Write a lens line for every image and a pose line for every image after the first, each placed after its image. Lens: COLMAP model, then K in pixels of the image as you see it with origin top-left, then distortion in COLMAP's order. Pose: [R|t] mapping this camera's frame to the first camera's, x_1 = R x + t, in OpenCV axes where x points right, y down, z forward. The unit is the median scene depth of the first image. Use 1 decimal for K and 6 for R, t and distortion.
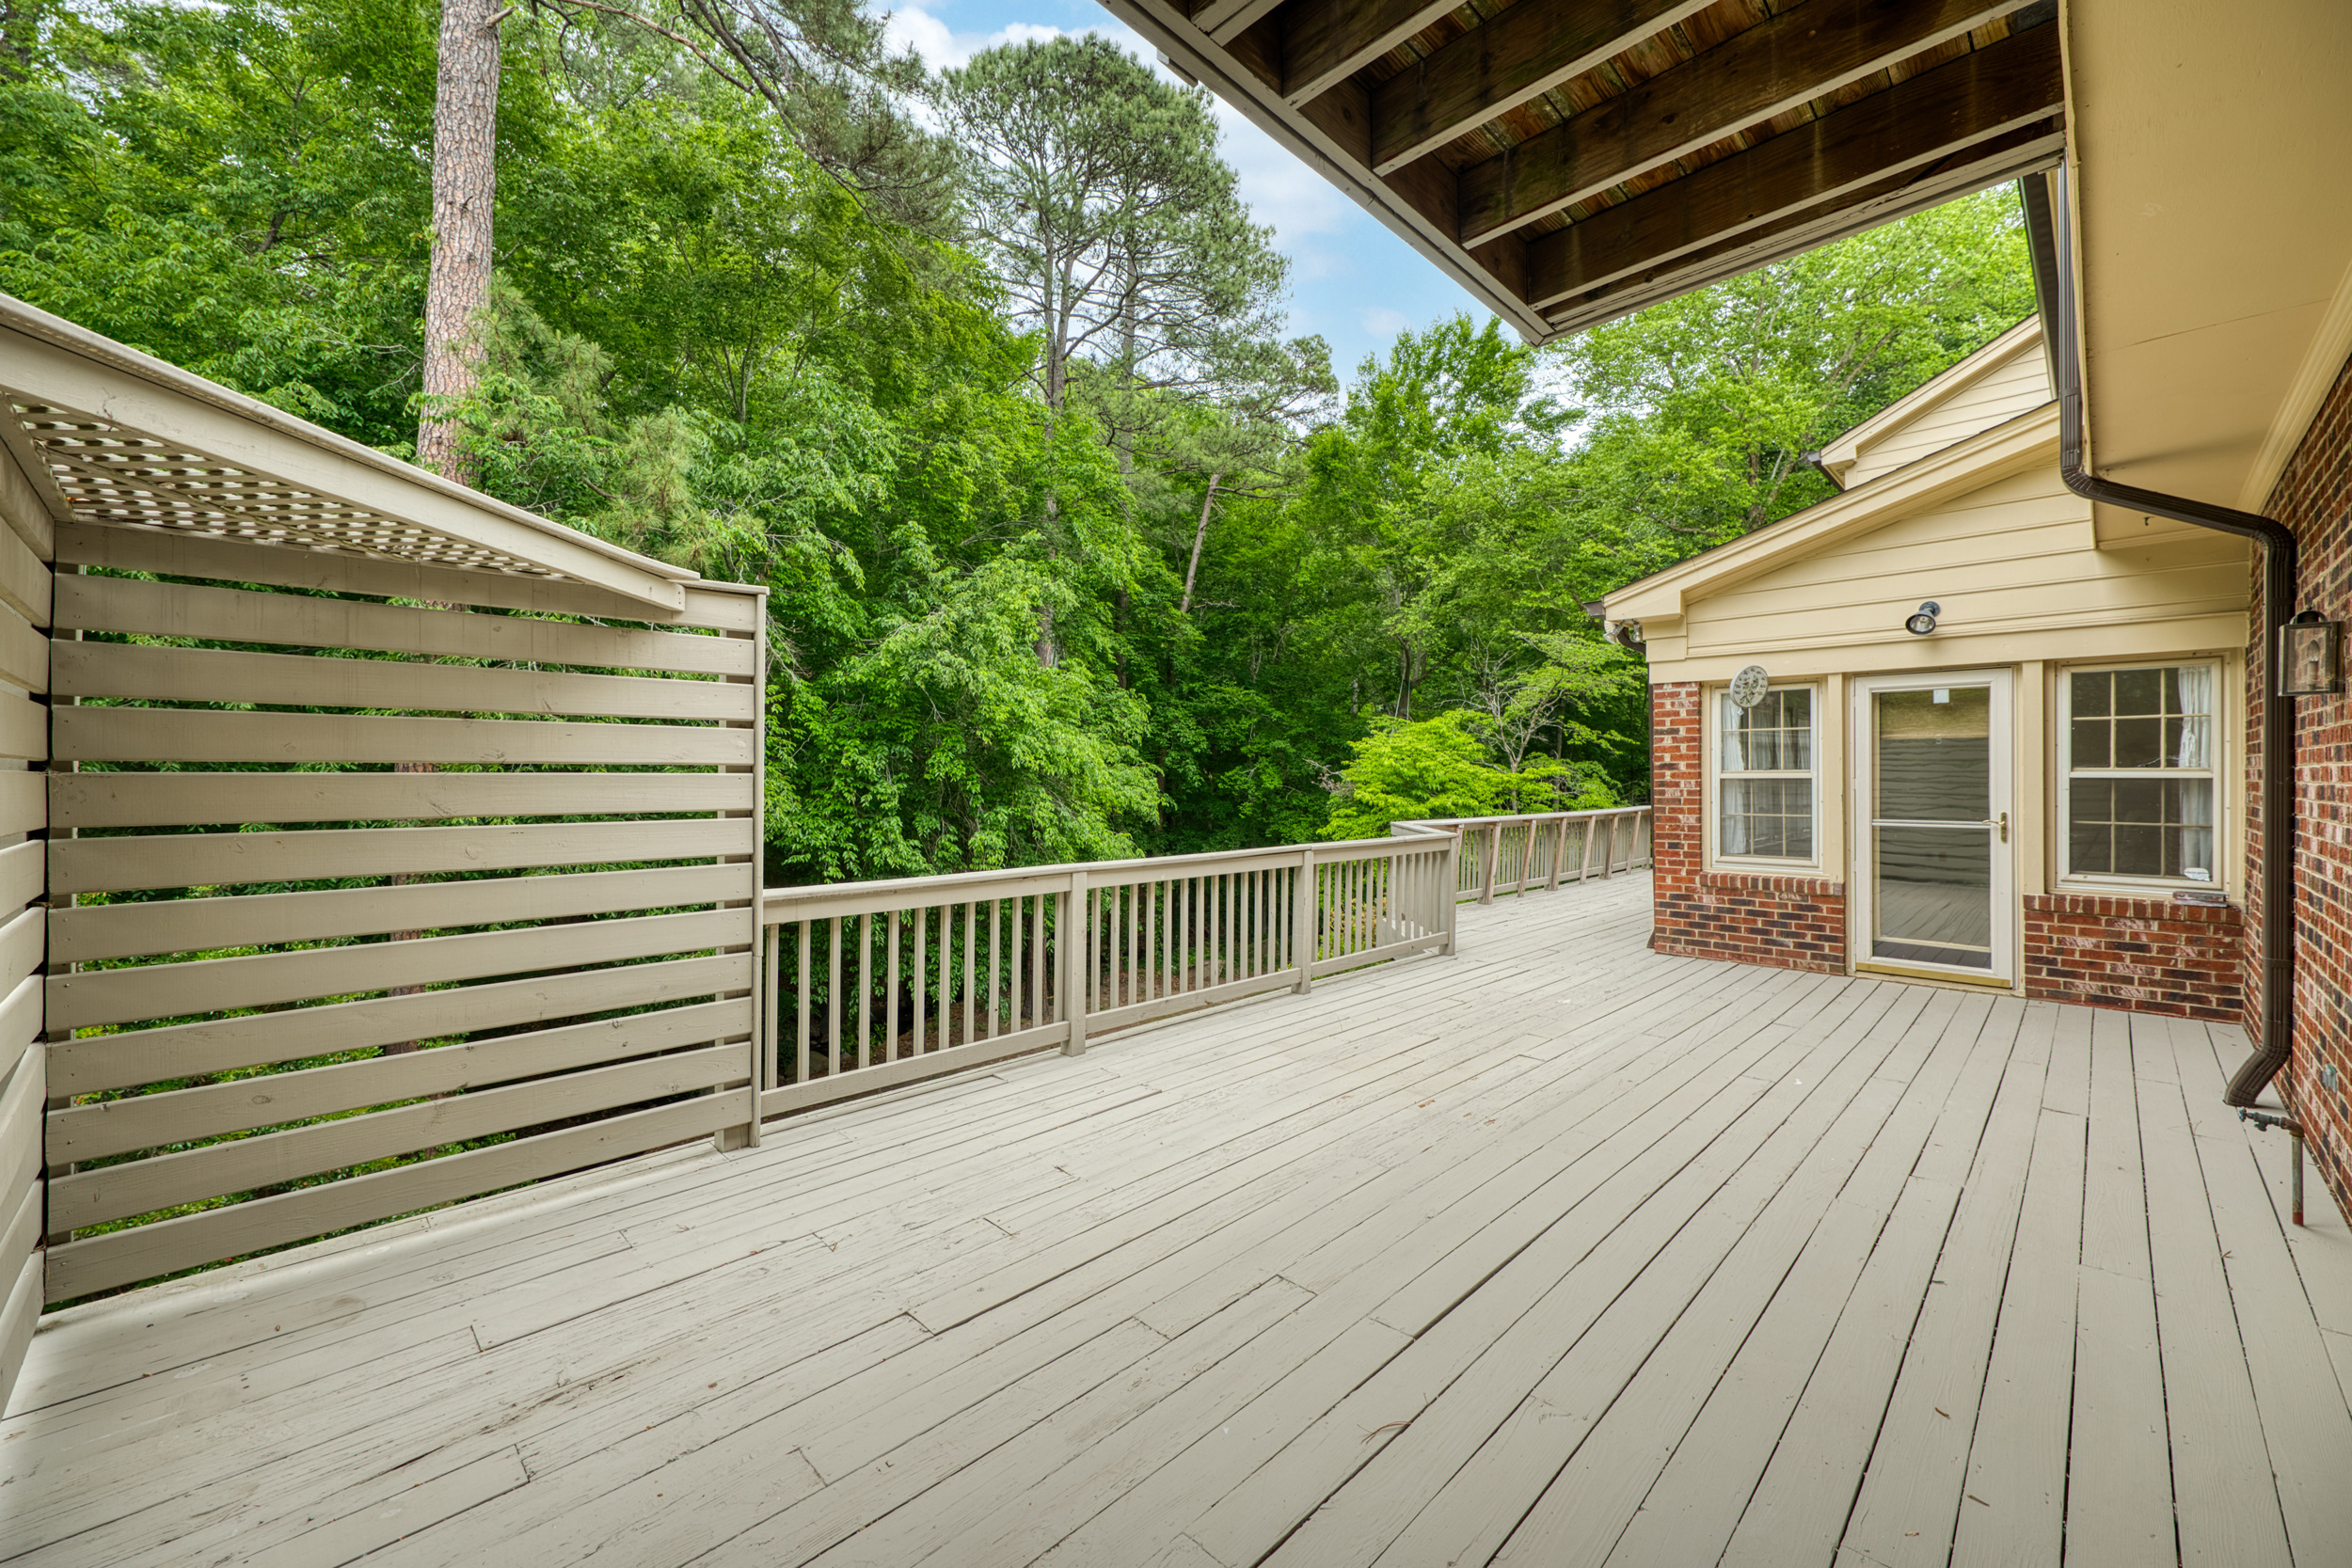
lens RADIAL K [[929.5, 0, 1178.7], [0, 929.5, 773.5], [0, 0, 1]] dist [0.001593, 0.000089]
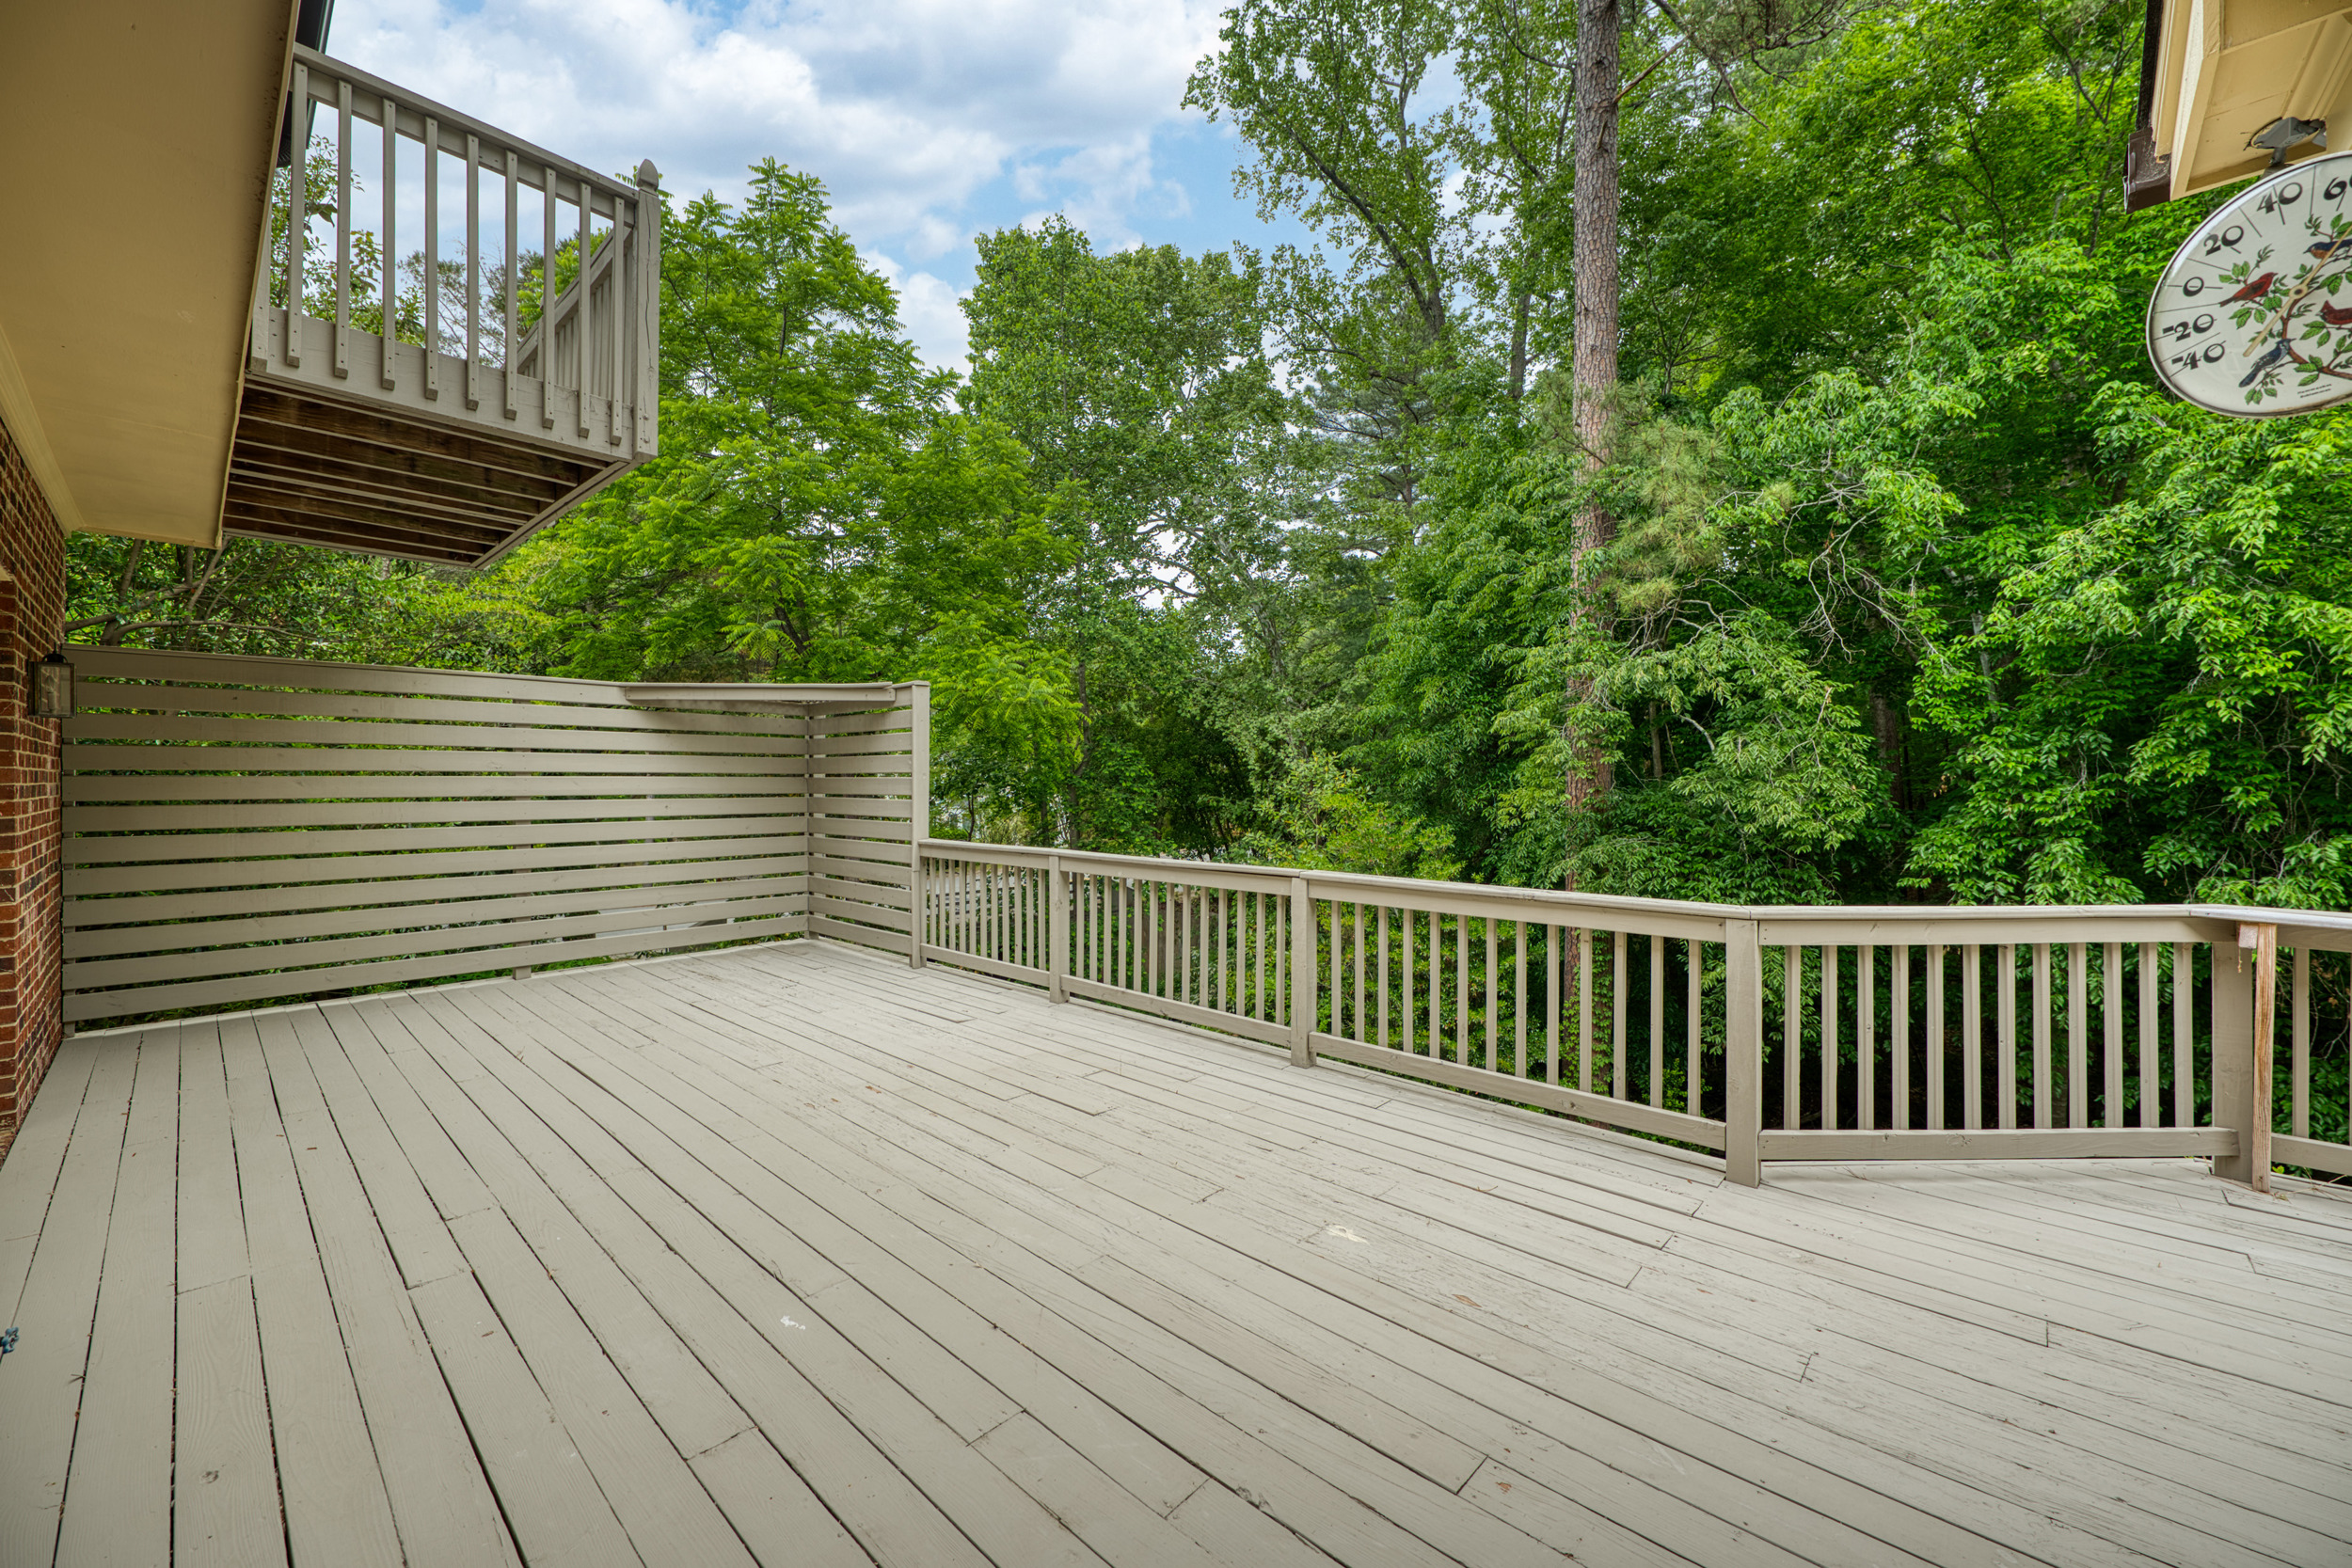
lens RADIAL K [[929.5, 0, 1186.8], [0, 929.5, 777.3], [0, 0, 1]] dist [0.001593, 0.000089]
pose [[0.033237, -0.001082, -0.999447, 0.942213], [0.005317, 0.999985, -0.000906, -0.000149], [0.999433, -0.005284, 0.033242, 0.928899]]
